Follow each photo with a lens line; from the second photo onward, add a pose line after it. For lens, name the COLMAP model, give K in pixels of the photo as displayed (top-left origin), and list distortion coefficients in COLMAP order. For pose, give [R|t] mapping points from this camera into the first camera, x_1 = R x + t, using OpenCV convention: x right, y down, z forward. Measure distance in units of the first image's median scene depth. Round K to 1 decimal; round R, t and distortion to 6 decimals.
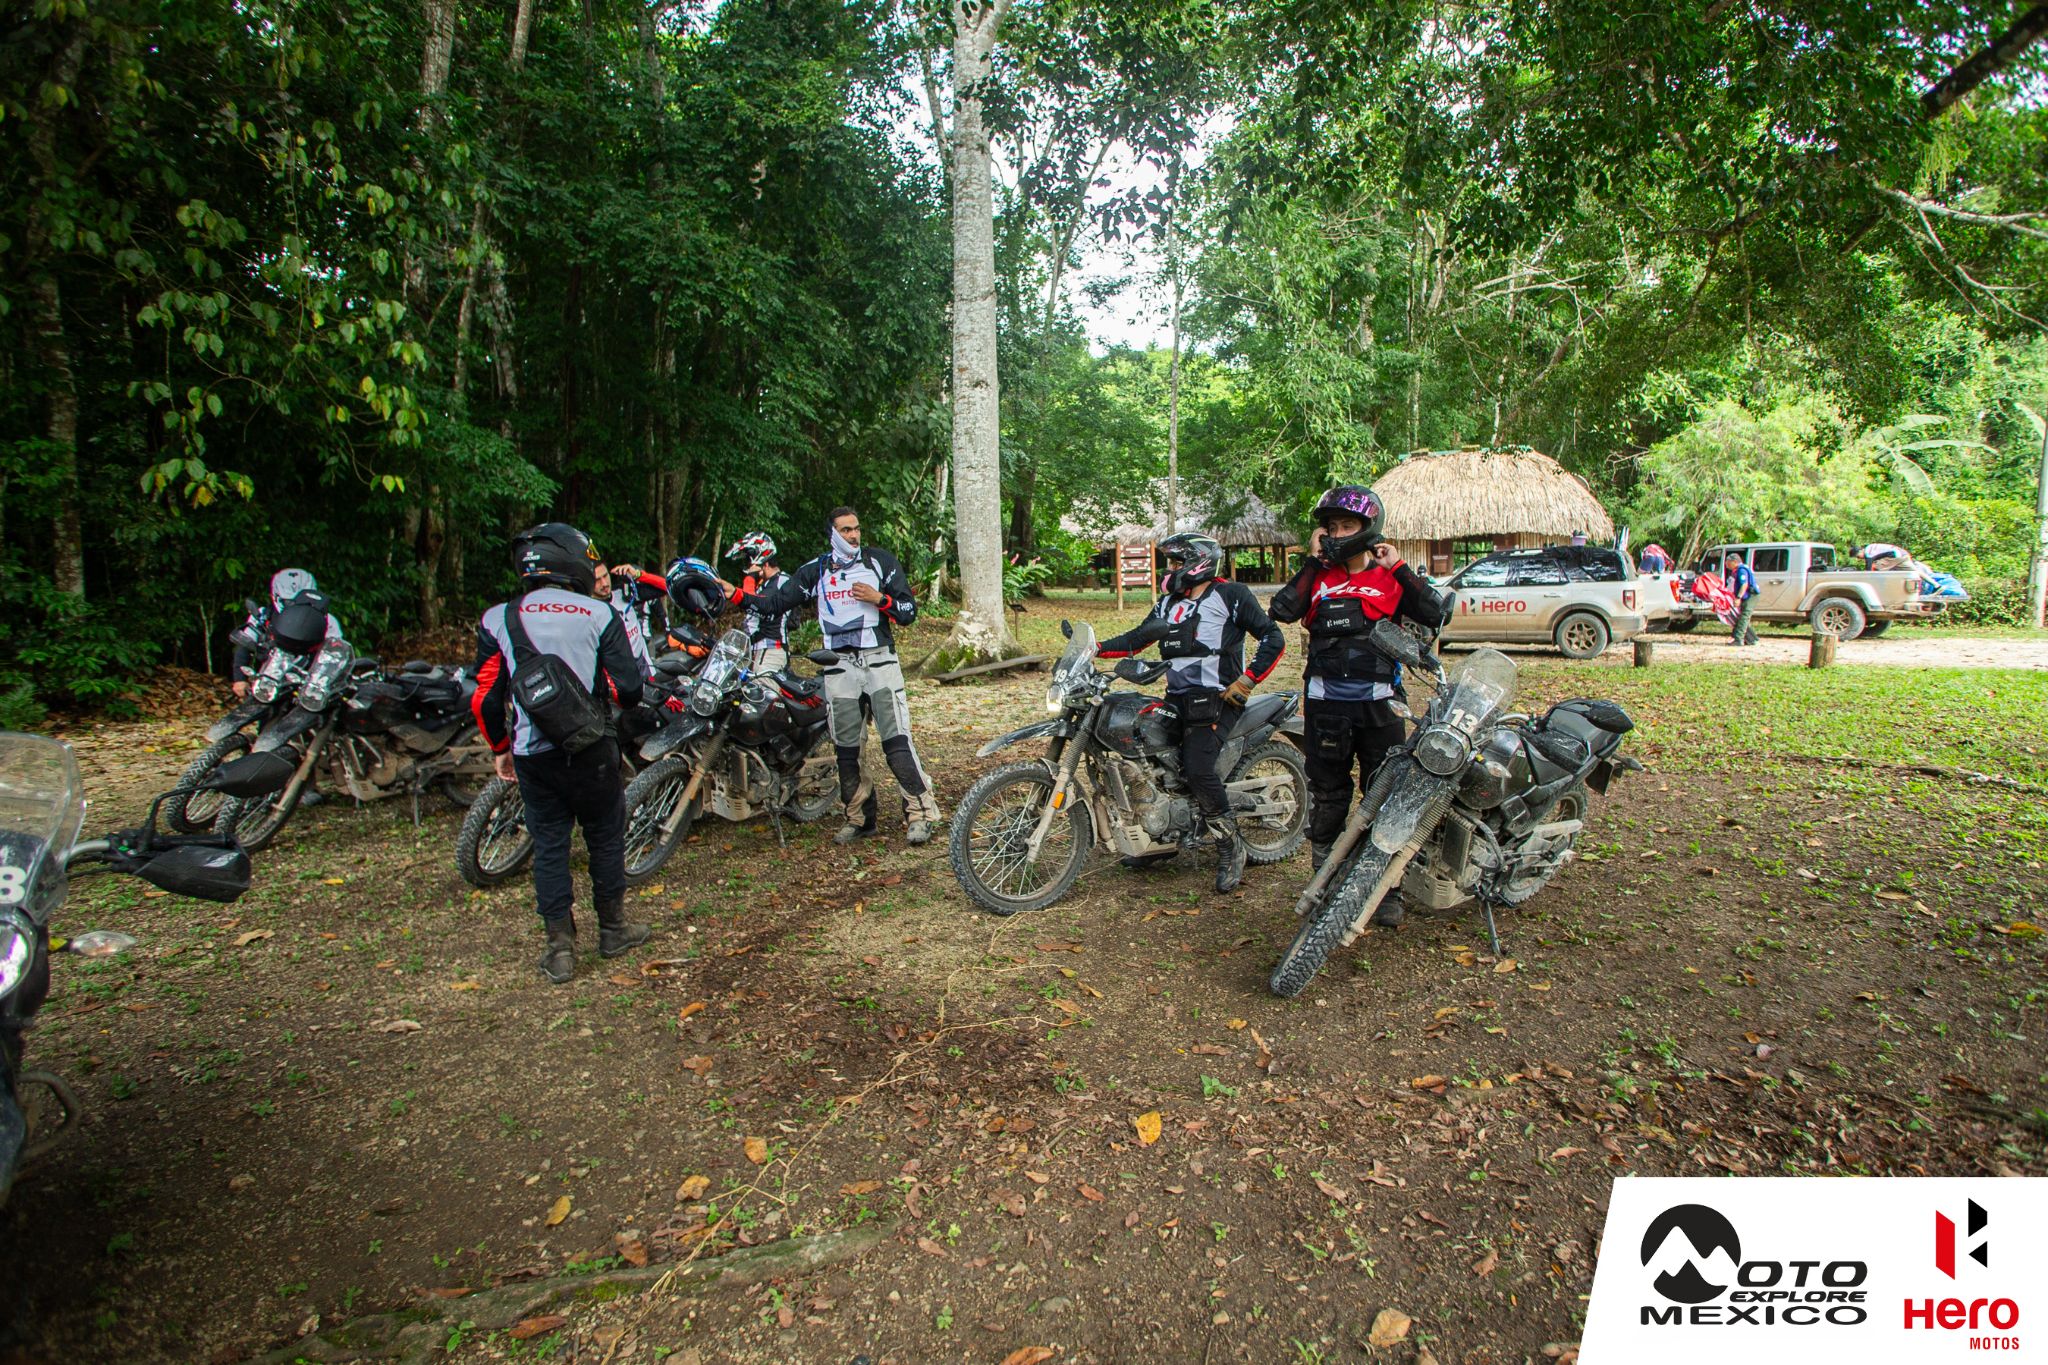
lens RADIAL K [[1079.5, 0, 1086.3], [0, 1079.5, 651.1], [0, 0, 1]] dist [-0.048000, 0.020218]
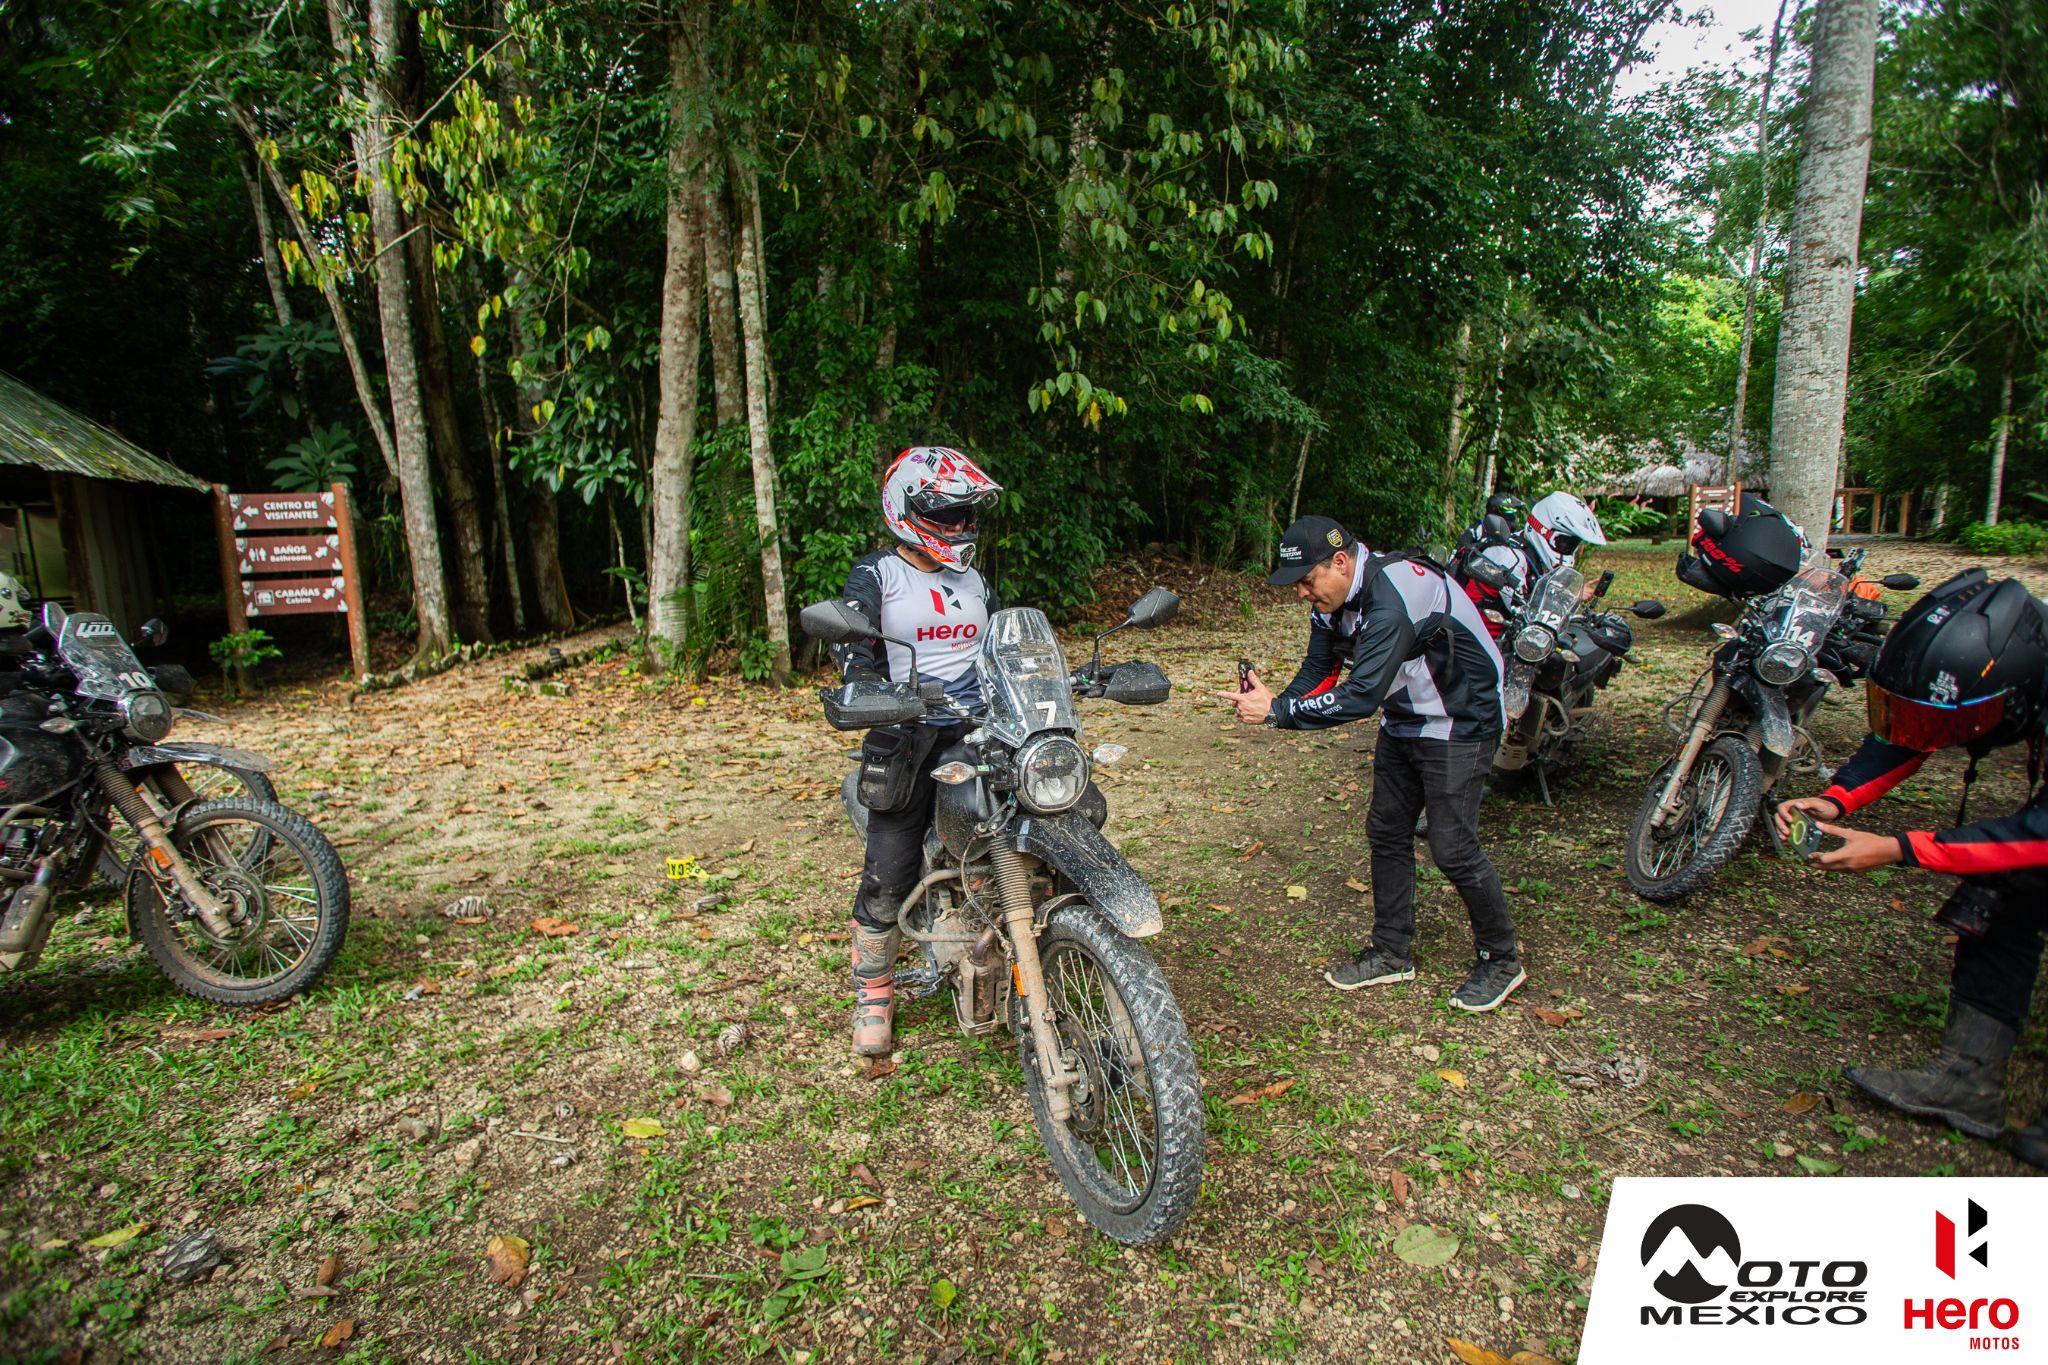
lens RADIAL K [[1002.6, 0, 1024.4], [0, 1002.6, 687.6], [0, 0, 1]] dist [-0.076857, 0.037155]
pose [[0.927033, 0.052659, -0.371264, -0.559644], [-0.020194, 0.995664, 0.090799, 0.007635], [0.374436, -0.076676, 0.924077, 0.180444]]
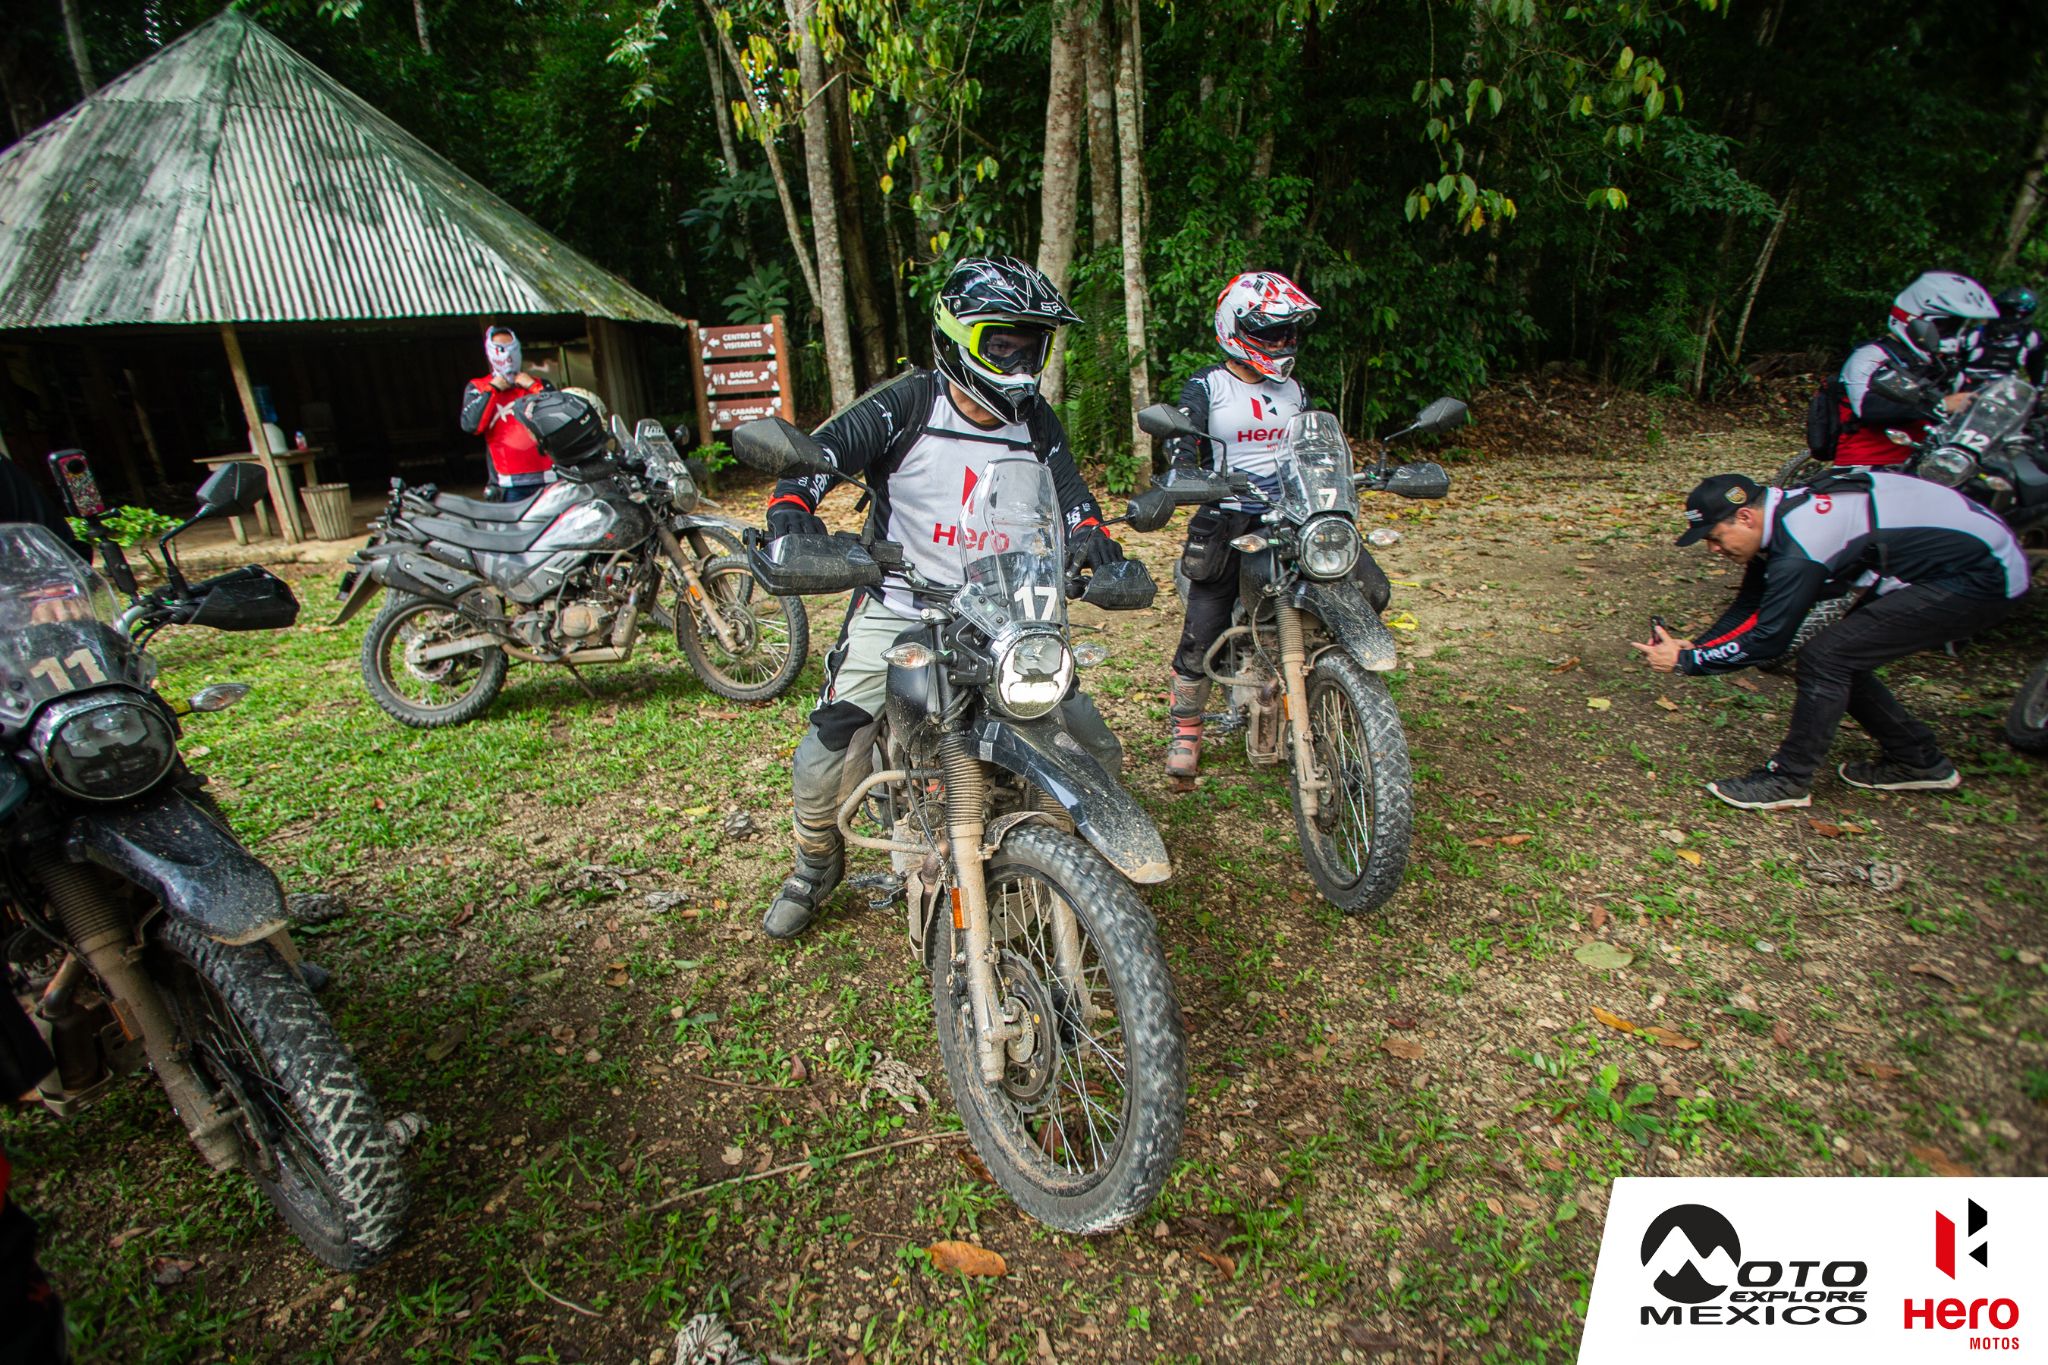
lens RADIAL K [[1002.6, 0, 1020.6], [0, 1002.6, 687.4], [0, 0, 1]] dist [-0.076857, 0.037155]
pose [[0.730764, 0.195391, -0.654069, -0.514597], [-0.019296, 0.963690, 0.266325, 0.012232], [0.682357, -0.182000, 0.708000, 0.132309]]
